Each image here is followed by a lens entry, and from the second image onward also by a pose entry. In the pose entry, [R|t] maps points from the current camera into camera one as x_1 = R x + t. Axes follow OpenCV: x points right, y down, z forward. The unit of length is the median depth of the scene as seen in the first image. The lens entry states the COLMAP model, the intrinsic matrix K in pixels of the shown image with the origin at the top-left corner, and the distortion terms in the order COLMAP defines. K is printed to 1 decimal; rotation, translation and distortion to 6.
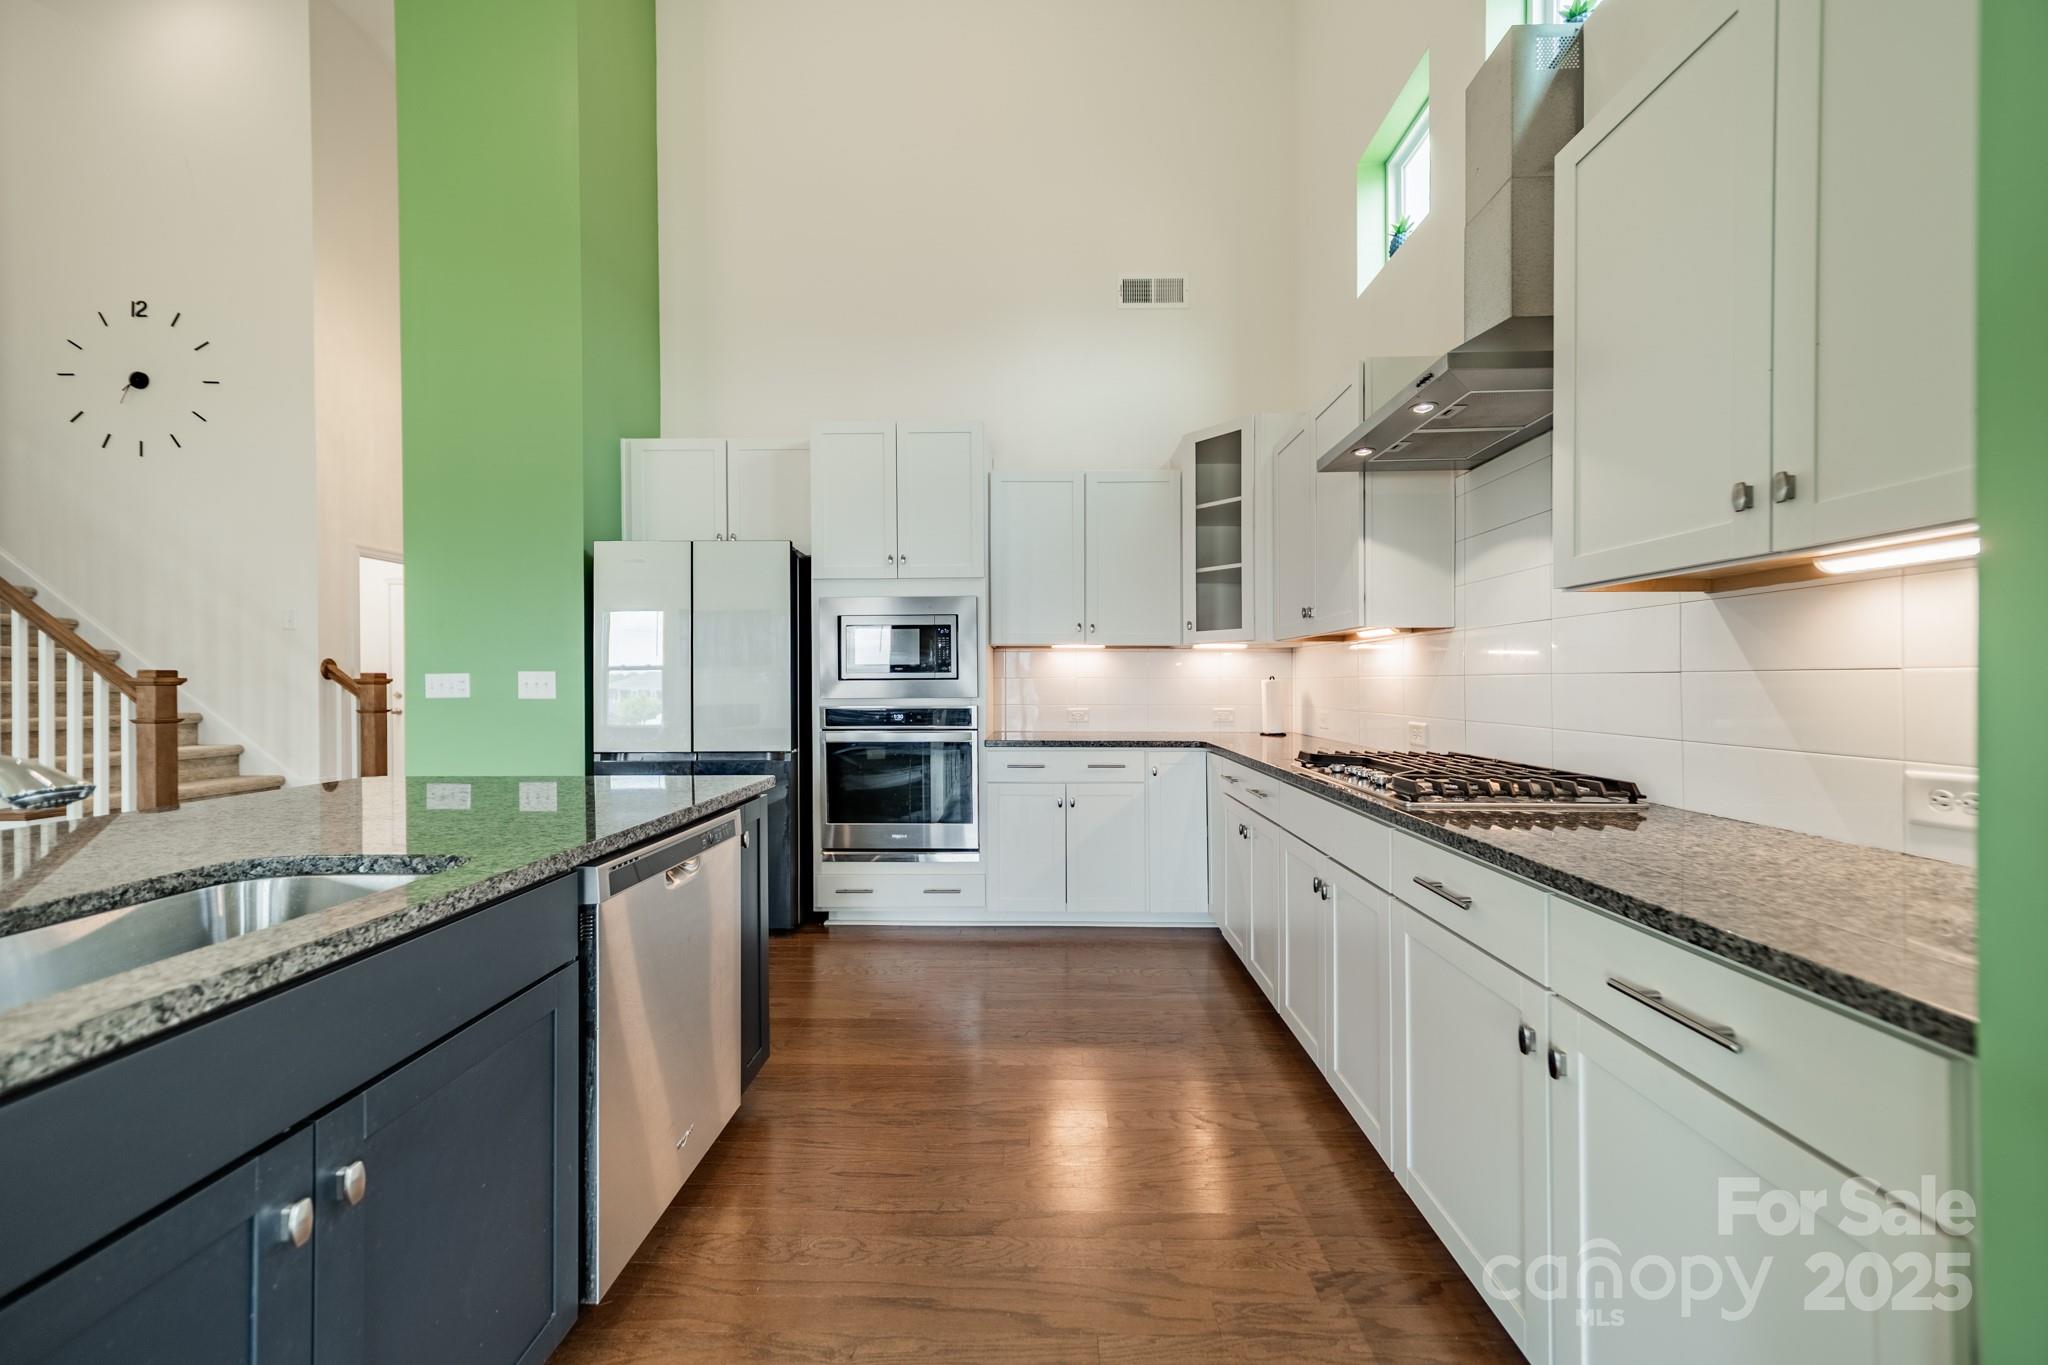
lens RADIAL K [[716.7, 0, 1024.0], [0, 716.7, 682.5], [0, 0, 1]] dist [0.008165, 0.000096]
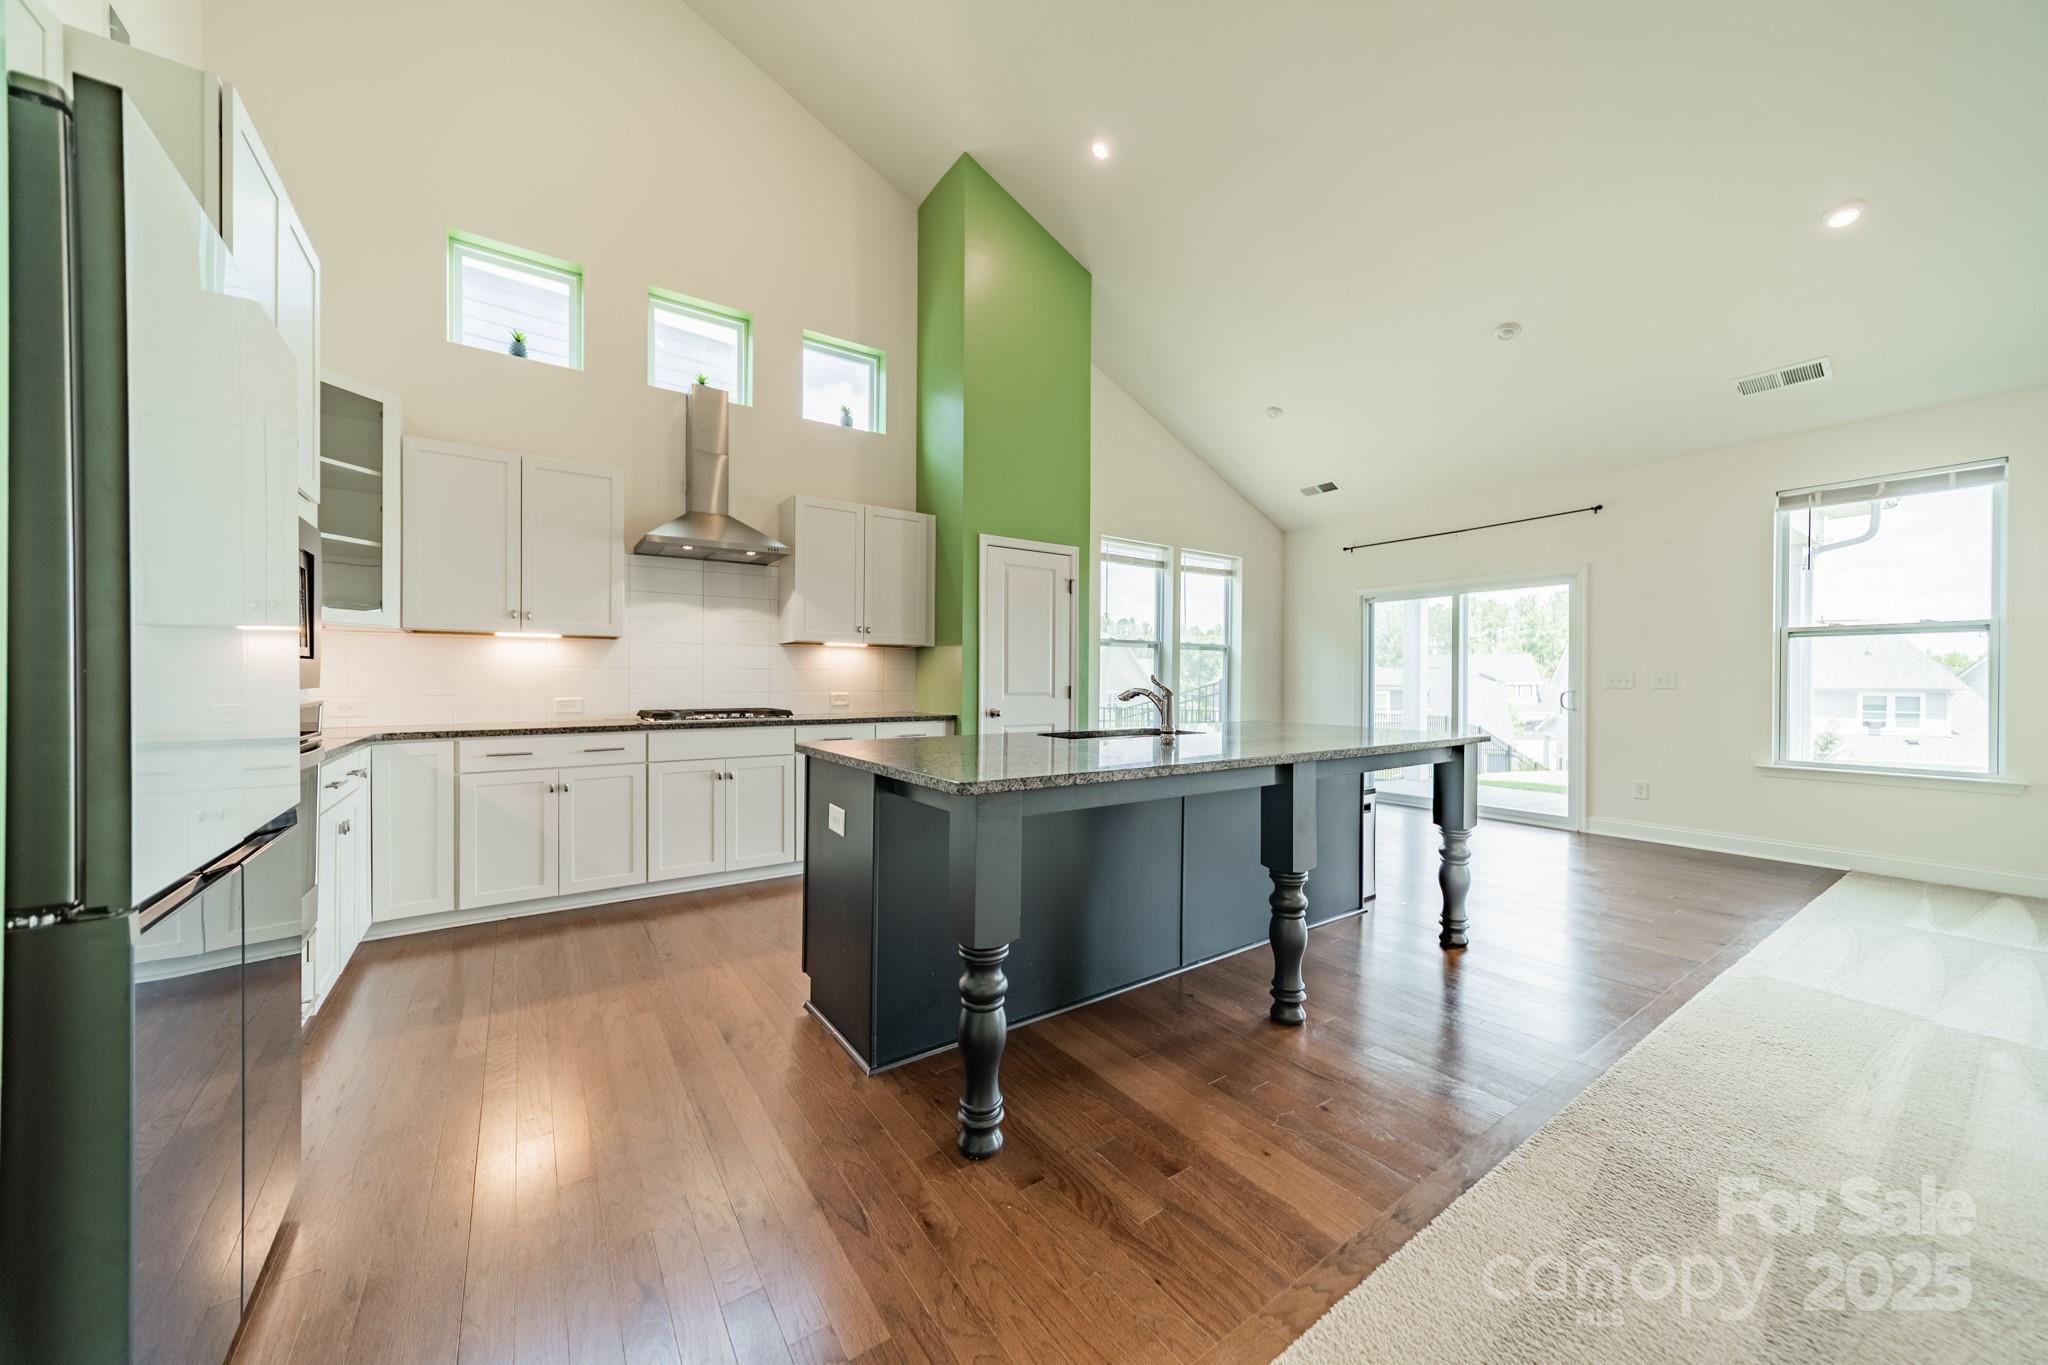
lens RADIAL K [[716.7, 0, 1024.0], [0, 716.7, 682.5], [0, 0, 1]] dist [0.008165, 0.000096]
pose [[-0.593211, -0.004223, 0.805036, -1.220150], [-0.000237, 0.999987, 0.005070, 0.014888], [-0.805047, 0.002817, -0.593205, 1.117082]]
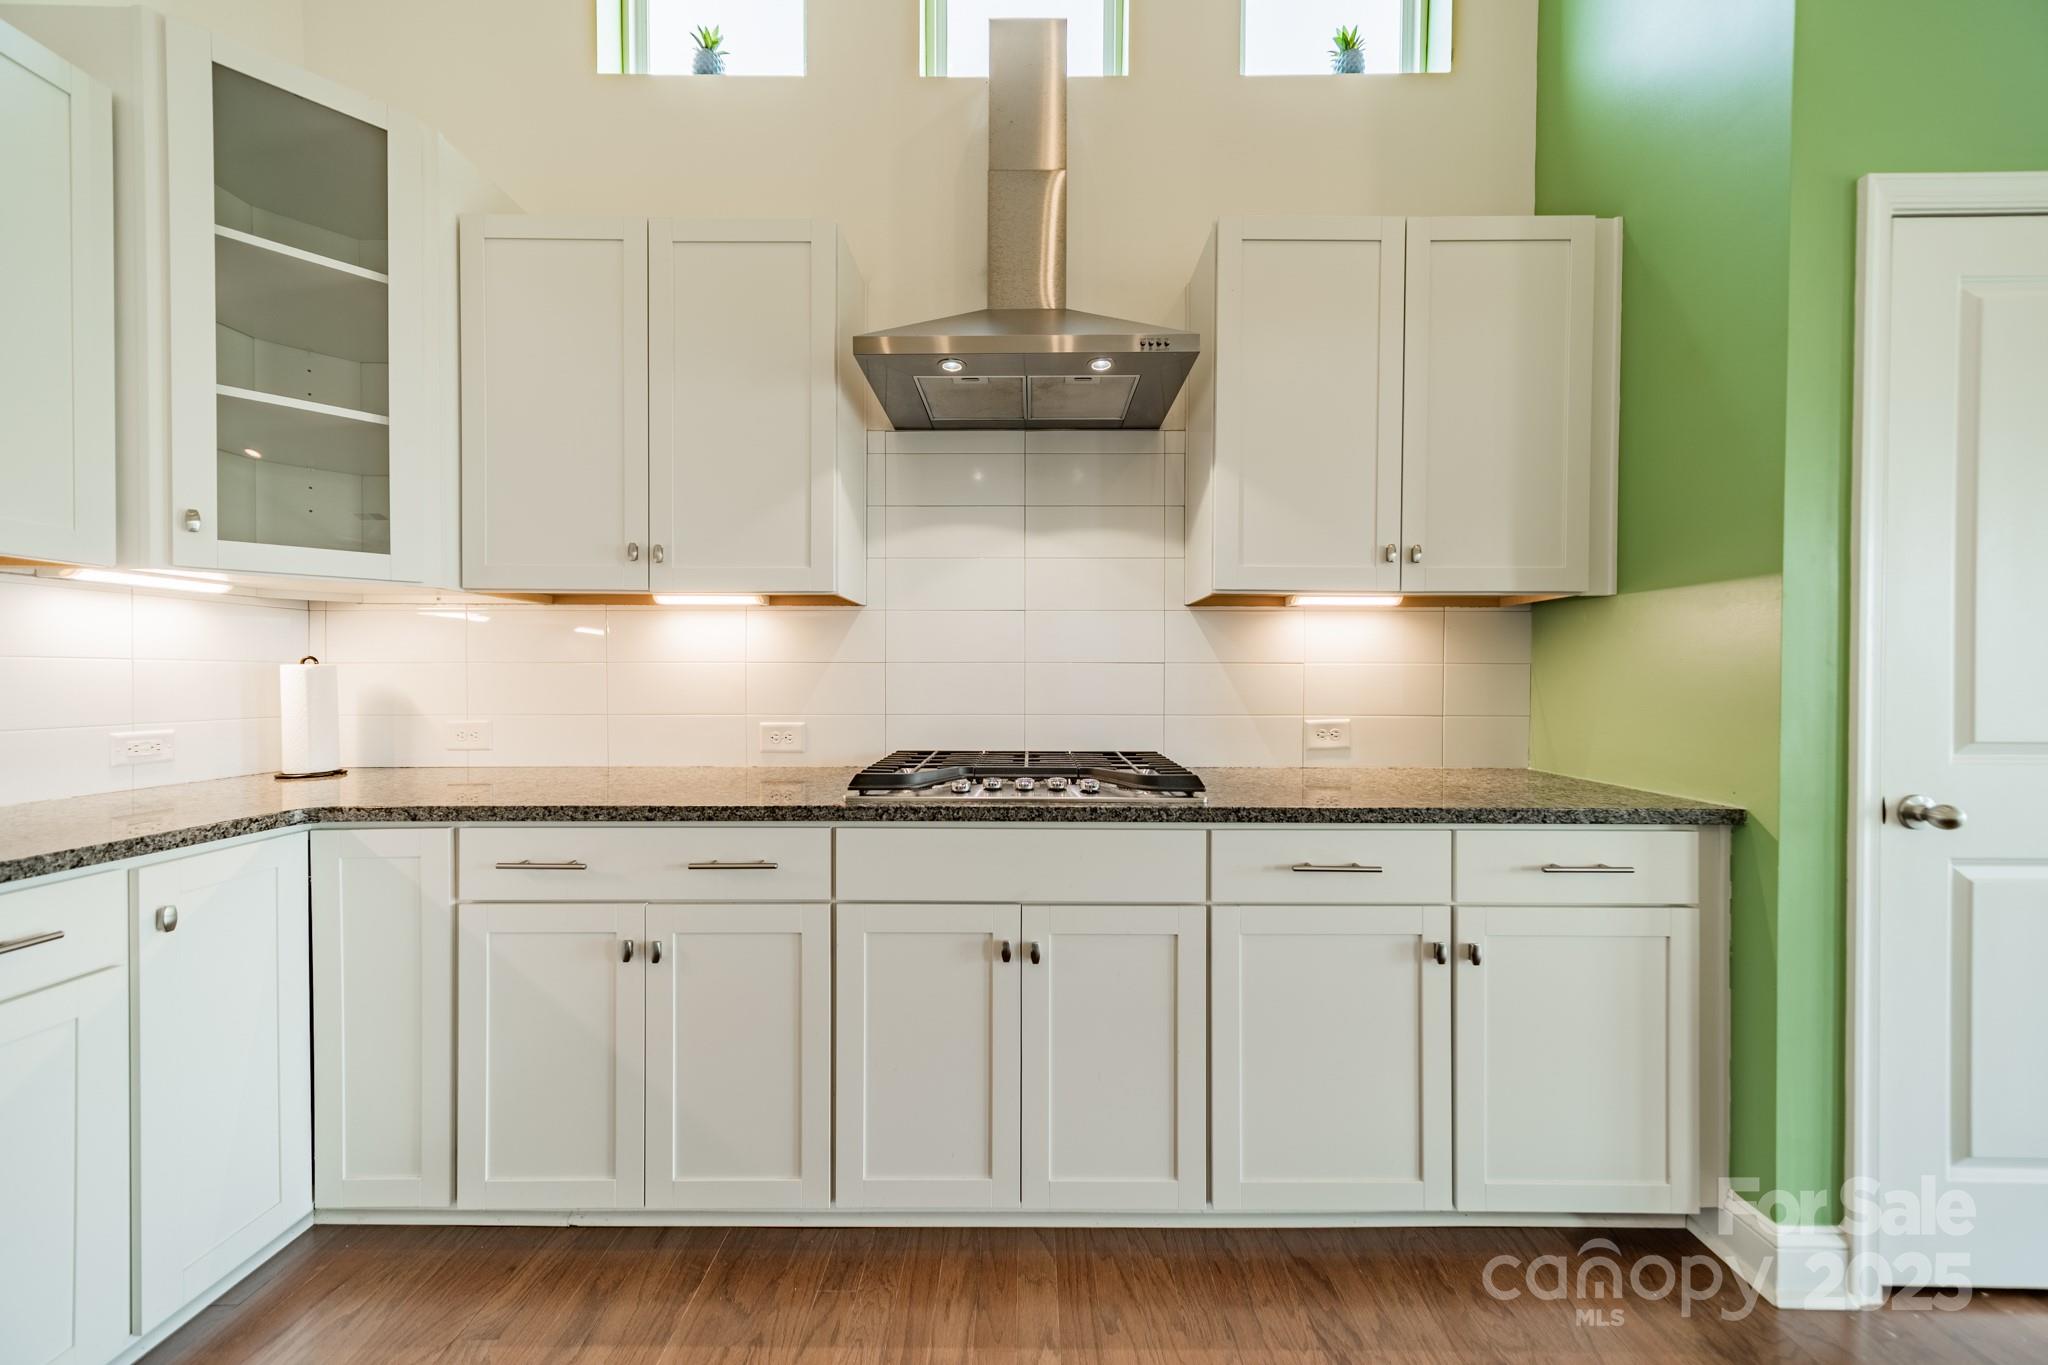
lens RADIAL K [[717.2, 0, 1024.0], [0, 717.2, 682.5], [0, 0, 1]] dist [-0.002307, -0.000056]
pose [[-0.024324, -0.007257, 0.999678, -0.226569], [-0.000451, 0.999974, 0.007248, 0.006744], [-0.999704, -0.000275, -0.024327, 0.753443]]
